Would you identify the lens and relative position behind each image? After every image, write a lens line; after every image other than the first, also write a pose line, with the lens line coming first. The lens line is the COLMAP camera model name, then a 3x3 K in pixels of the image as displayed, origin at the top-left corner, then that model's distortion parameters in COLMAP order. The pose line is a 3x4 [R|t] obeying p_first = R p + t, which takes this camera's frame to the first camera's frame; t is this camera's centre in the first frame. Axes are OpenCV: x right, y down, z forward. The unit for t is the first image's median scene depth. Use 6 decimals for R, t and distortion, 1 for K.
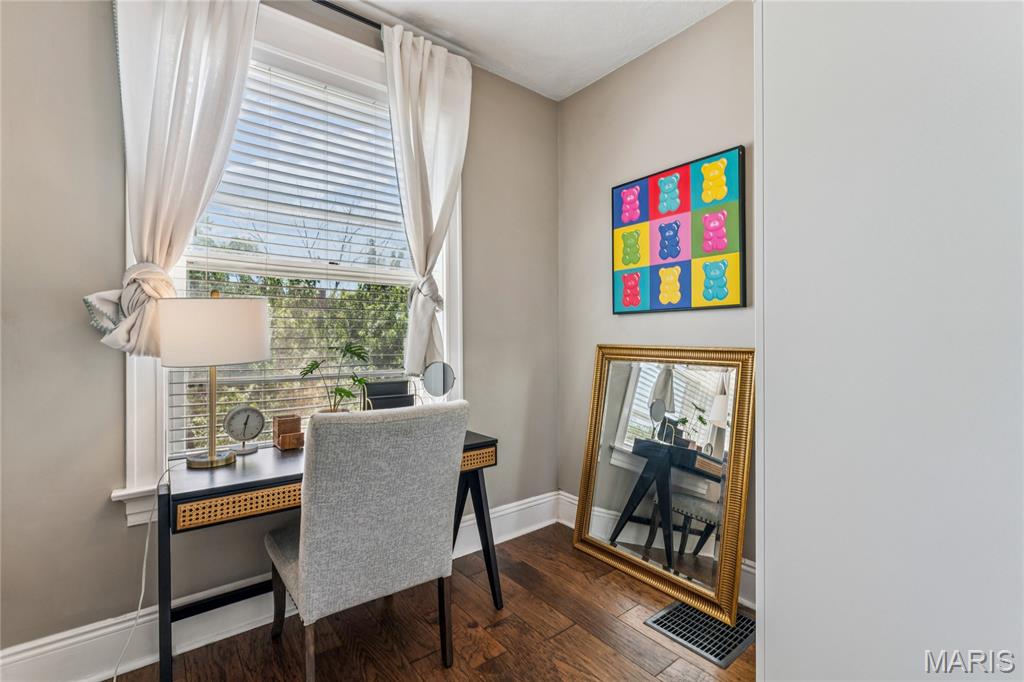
lens RADIAL K [[453.8, 0, 514.0], [0, 453.8, 343.4], [0, 0, 1]] dist [-0.002784, 0.000161]
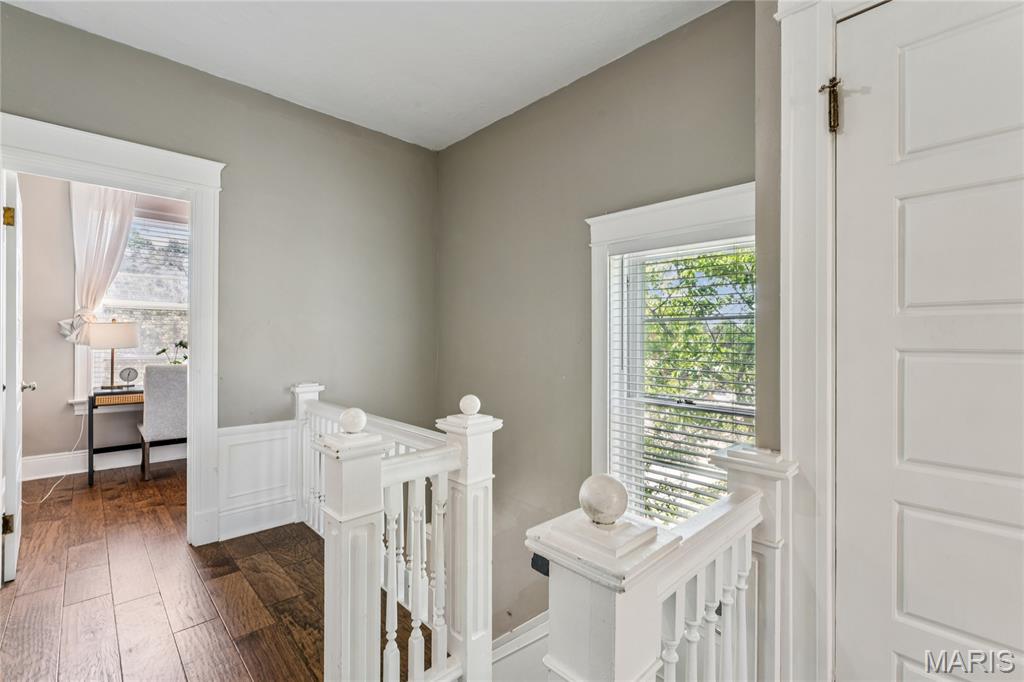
lens RADIAL K [[447.8, 0, 509.4], [0, 447.8, 335.1], [0, 0, 1]] dist [-0.001358, 0.000041]
pose [[0.996655, -0.000339, 0.081729, 1.297537], [0.001383, 0.999918, -0.012714, 0.006343], [-0.081718, 0.012785, 0.996574, -1.615131]]
